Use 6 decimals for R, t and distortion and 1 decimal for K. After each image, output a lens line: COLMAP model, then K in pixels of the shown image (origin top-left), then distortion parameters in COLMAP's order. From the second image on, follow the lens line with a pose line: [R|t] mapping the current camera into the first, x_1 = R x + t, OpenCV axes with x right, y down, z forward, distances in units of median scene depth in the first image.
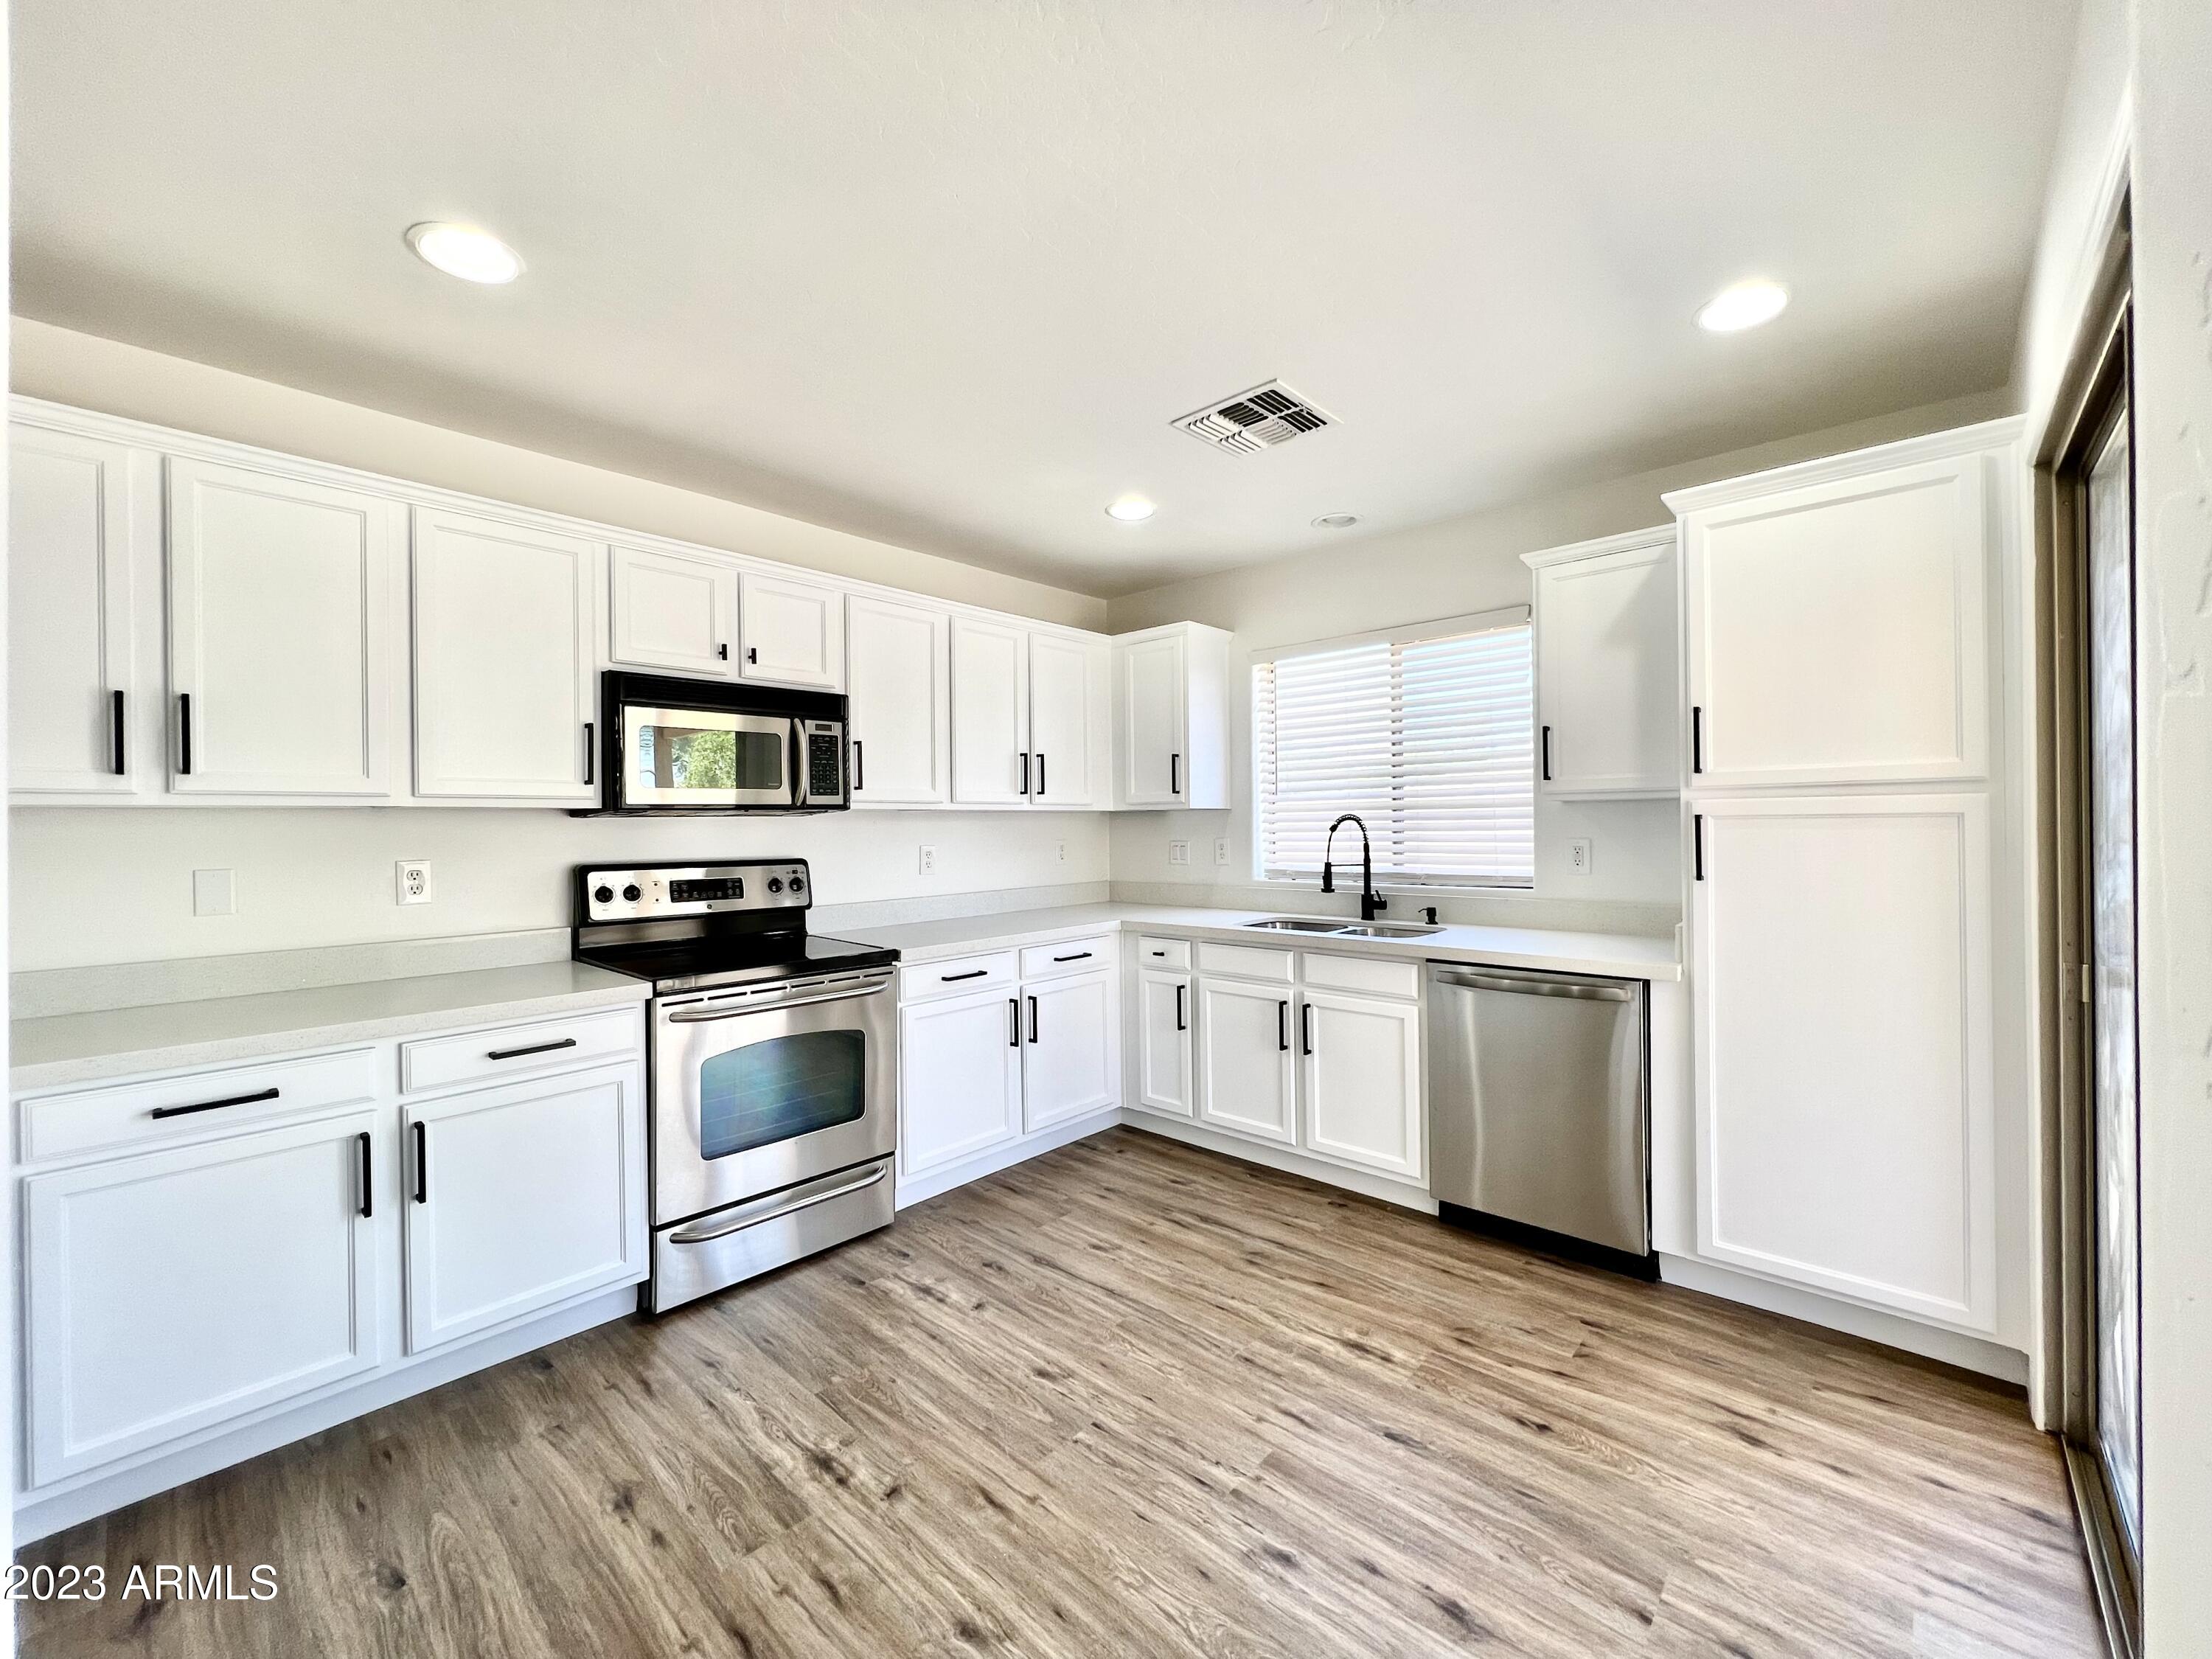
lens RADIAL K [[887.8, 0, 1076.5], [0, 887.8, 837.4], [0, 0, 1]] dist [-0.006974, 0.001650]
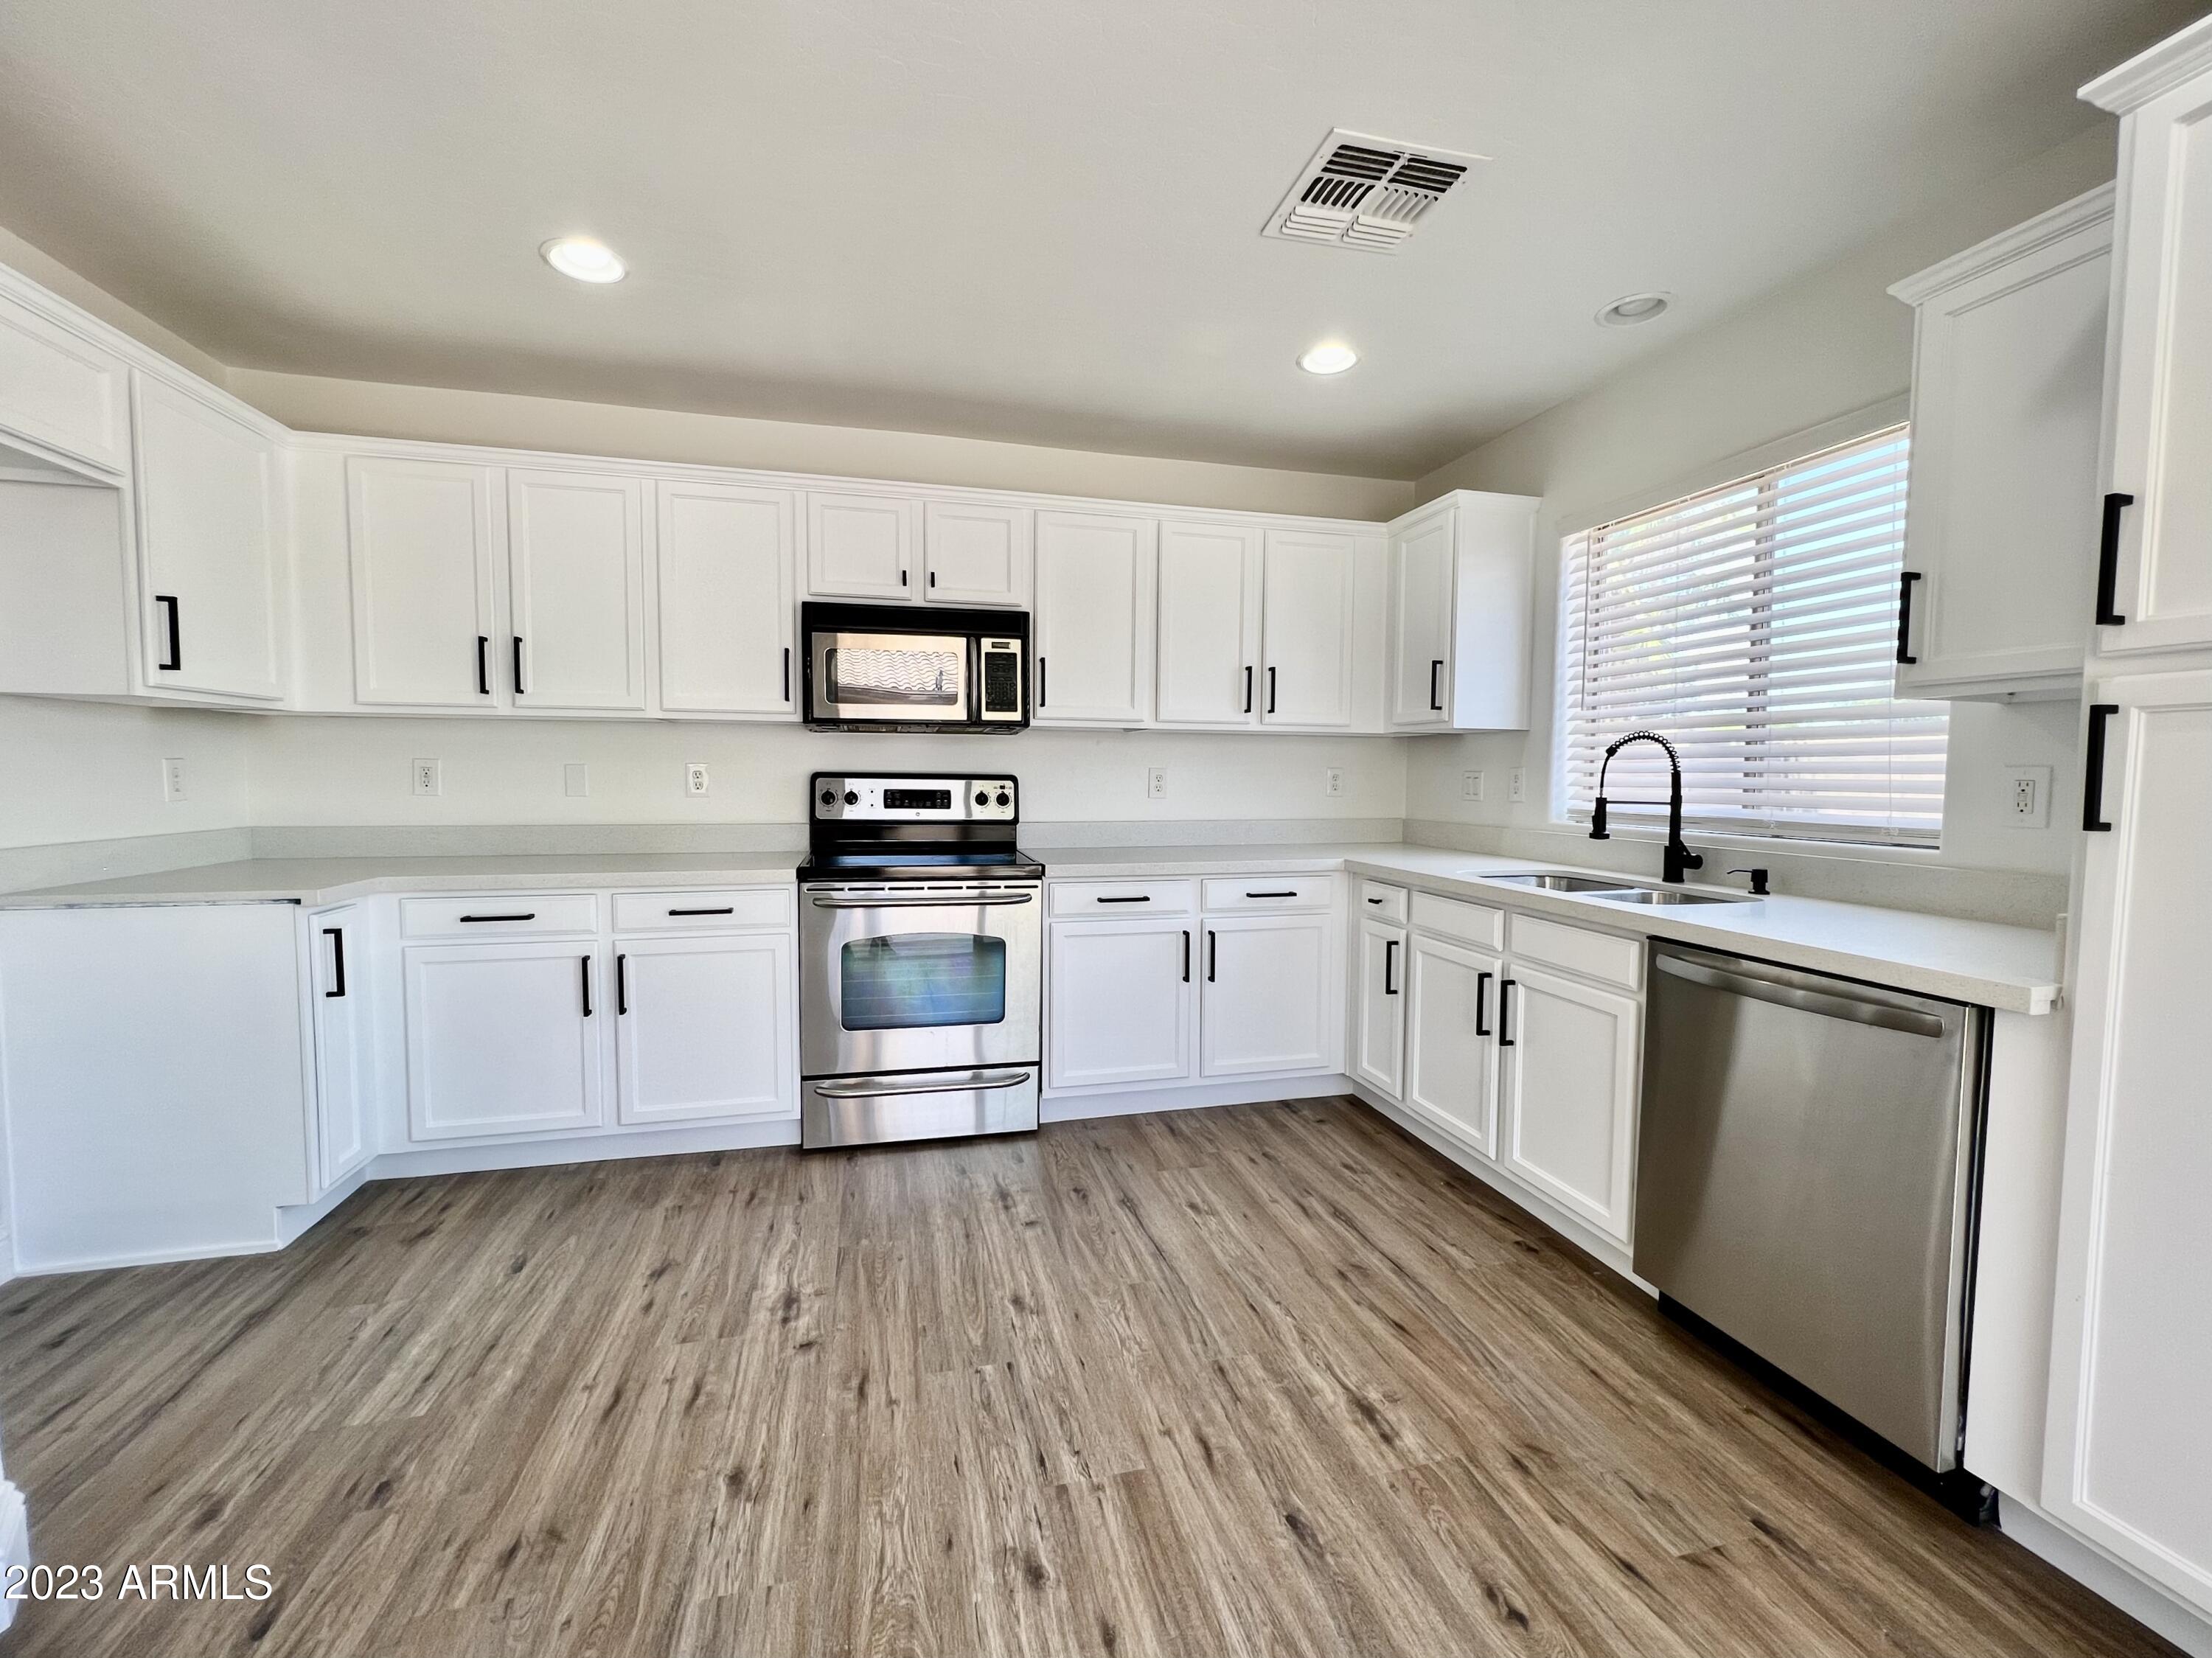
lens RADIAL K [[887.7, 0, 1062.2], [0, 887.7, 831.5], [0, 0, 1]] dist [-0.006974, 0.001650]
pose [[0.841406, 0.058078, -0.537274, 0.418815], [-0.027206, 0.997500, 0.065221, 0.027790], [0.539718, -0.040260, 0.840882, 0.203427]]
